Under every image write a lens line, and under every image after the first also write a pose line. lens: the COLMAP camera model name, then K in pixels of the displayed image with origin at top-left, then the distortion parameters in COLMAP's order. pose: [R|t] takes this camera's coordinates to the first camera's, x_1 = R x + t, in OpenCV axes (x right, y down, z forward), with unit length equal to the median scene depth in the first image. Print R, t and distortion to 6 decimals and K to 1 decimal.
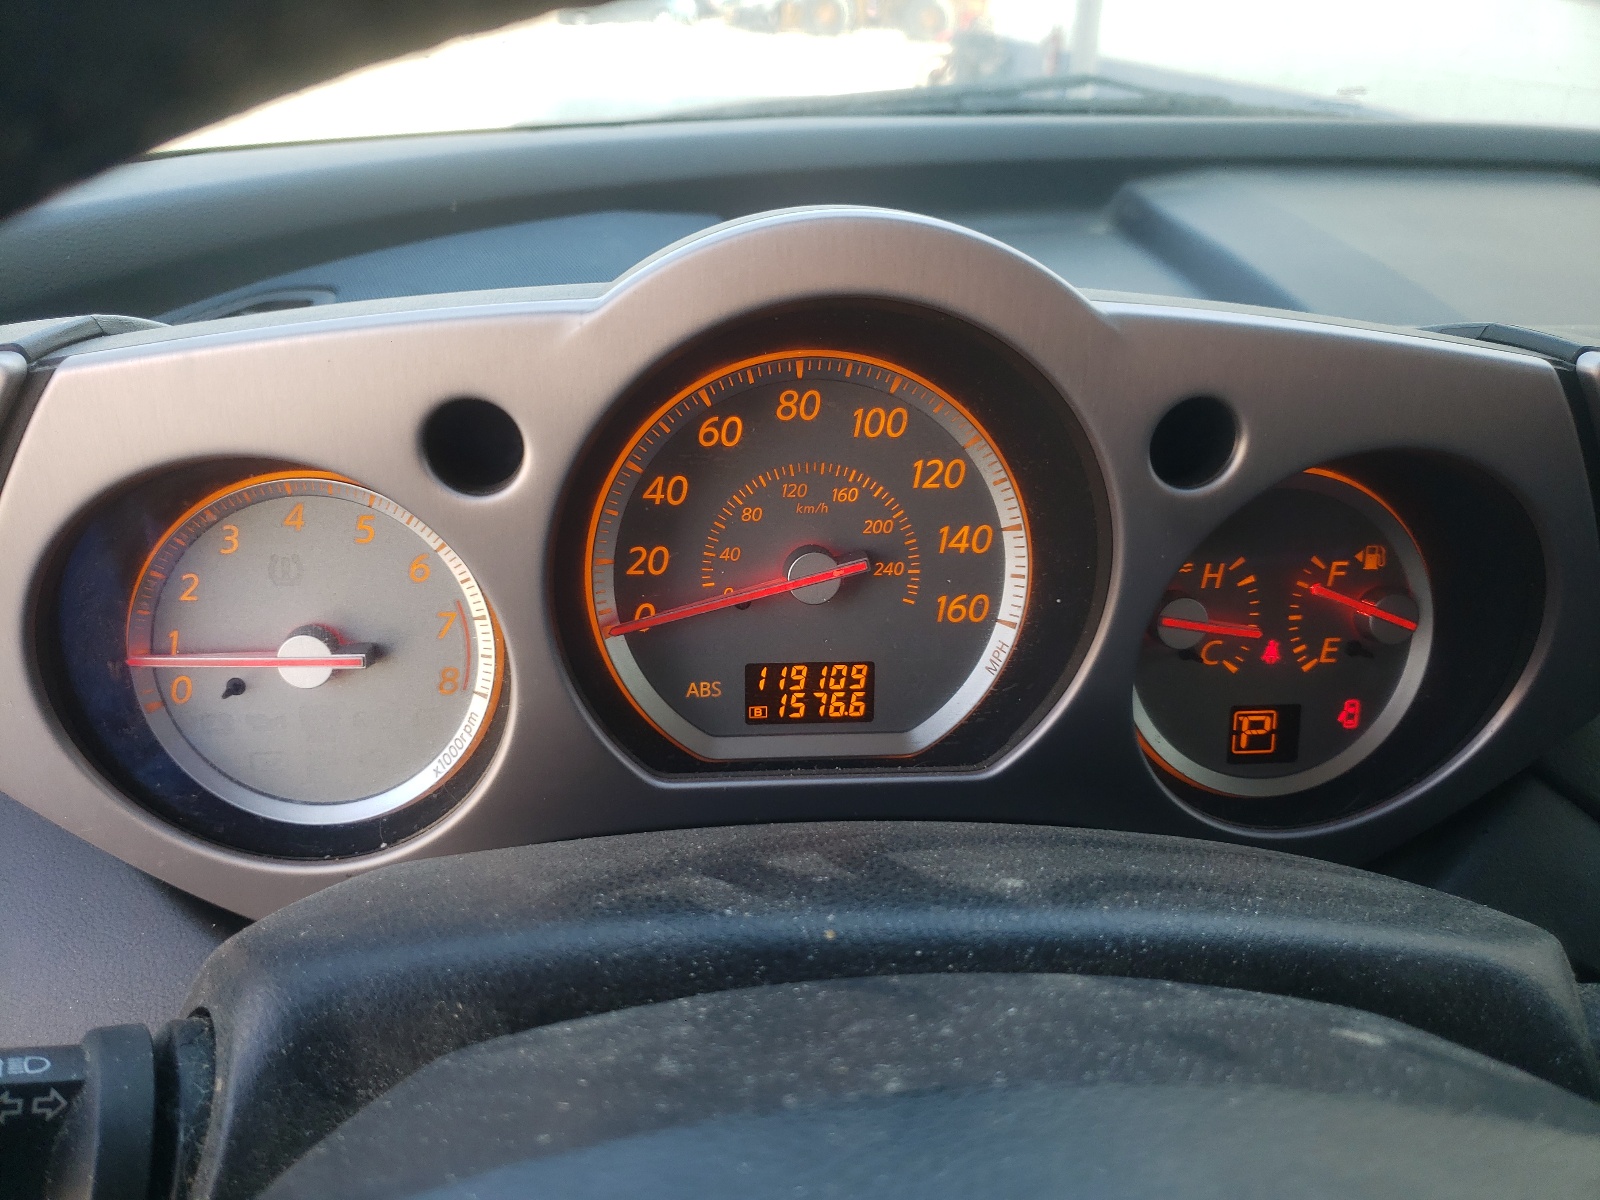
lens RADIAL K [[1208.1, 0, 804.2], [0, 1208.1, 597.8], [0, 0, 1]] dist [0.004114, -0.000380]
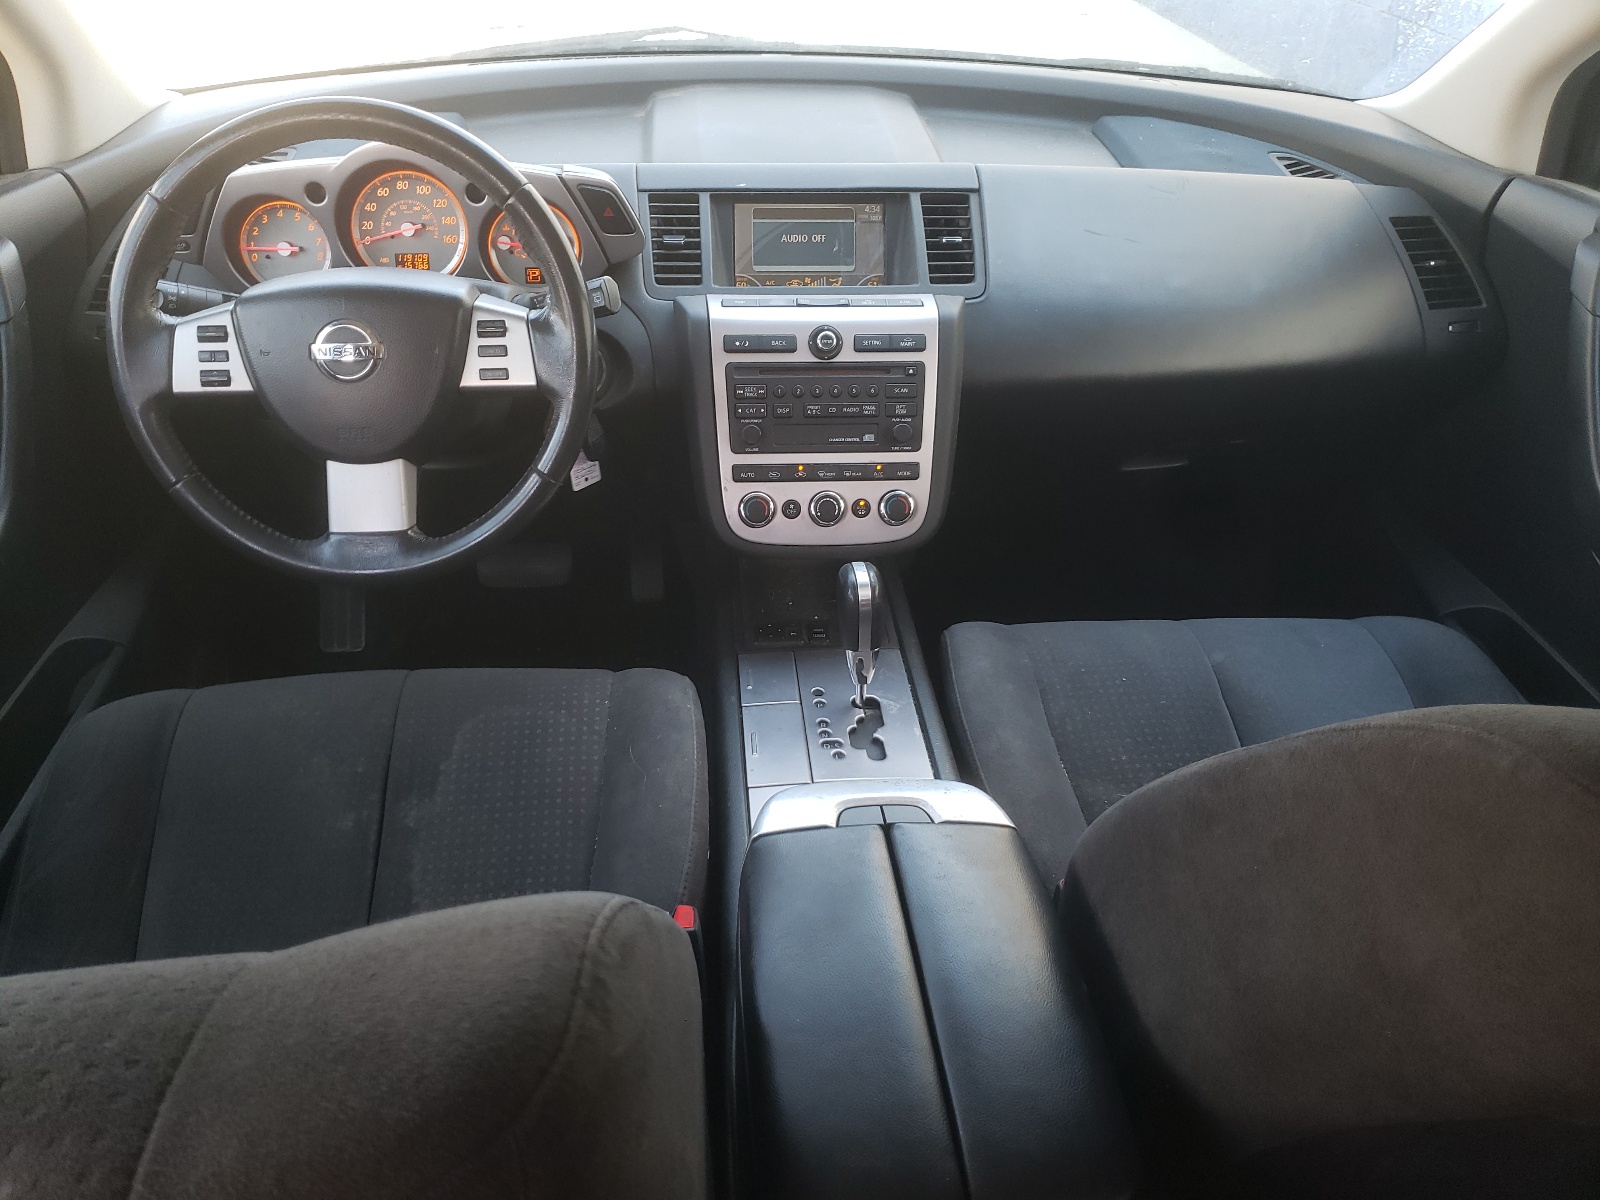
lens RADIAL K [[1208.1, 0, 795.5], [0, 1208.1, 602.5], [0, 0, 1]] dist [0.004114, -0.000380]
pose [[0.999708, 0.007306, -0.023046, 1.396778], [-0.004016, 0.990189, 0.139675, 0.644405], [0.023840, -0.139541, 0.989929, -3.125729]]
